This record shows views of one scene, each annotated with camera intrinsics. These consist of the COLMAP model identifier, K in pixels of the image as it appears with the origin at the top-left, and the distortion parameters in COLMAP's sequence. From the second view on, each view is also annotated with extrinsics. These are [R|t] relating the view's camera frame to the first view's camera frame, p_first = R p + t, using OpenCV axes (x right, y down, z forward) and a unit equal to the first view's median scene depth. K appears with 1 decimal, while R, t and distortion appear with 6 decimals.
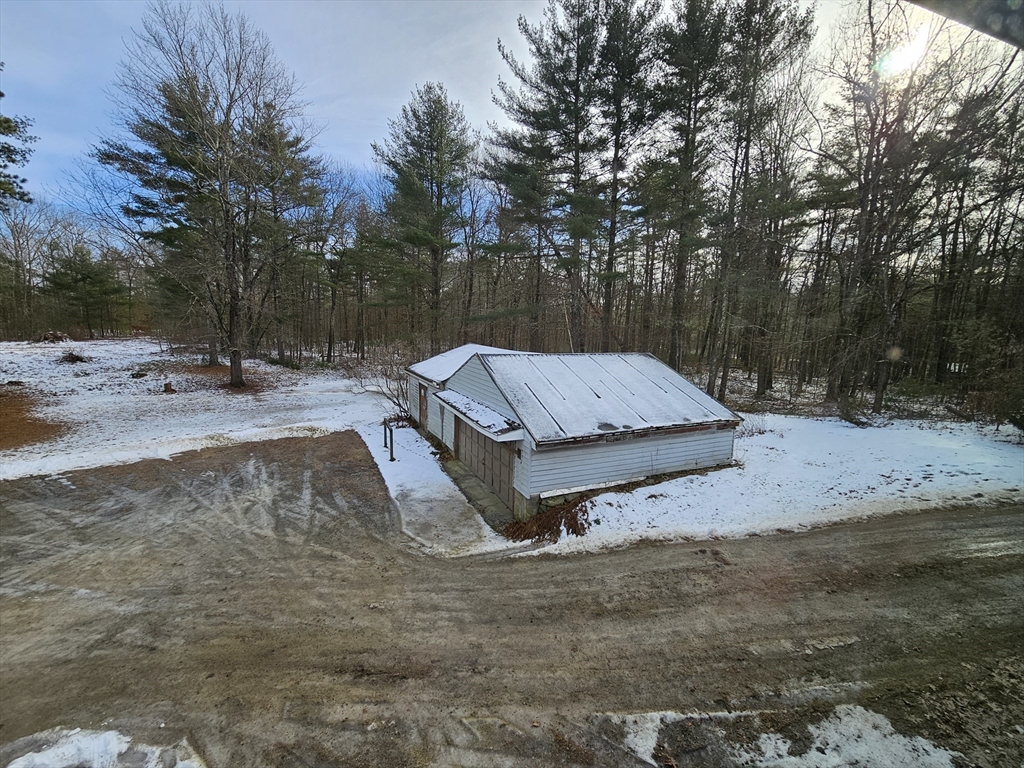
lens RADIAL K [[418.9, 0, 511.5], [0, 418.9, 388.0], [0, 0, 1]] dist [-0.004485, 0.001183]
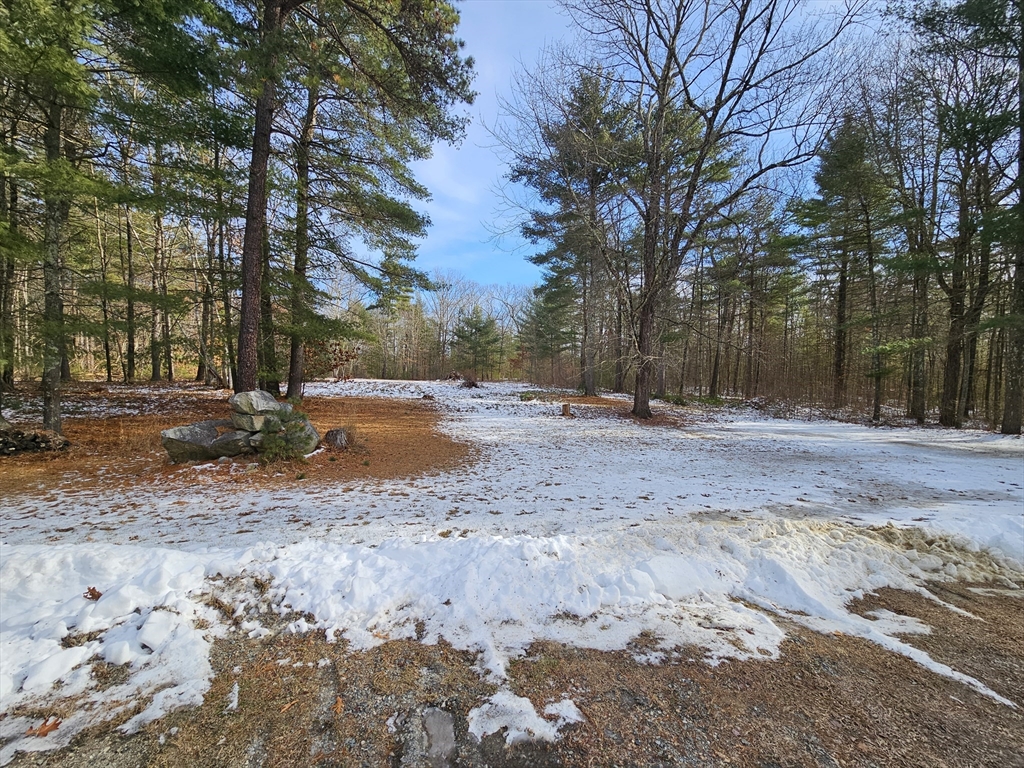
lens RADIAL K [[418.9, 0, 514.2], [0, 418.9, 384.1], [0, 0, 1]] dist [-0.004485, 0.001183]
pose [[0.779367, -0.003292, -0.626560, -0.382472], [-0.087615, 0.989589, -0.114183, 0.038727], [0.620412, 0.143886, 0.770964, 0.330338]]
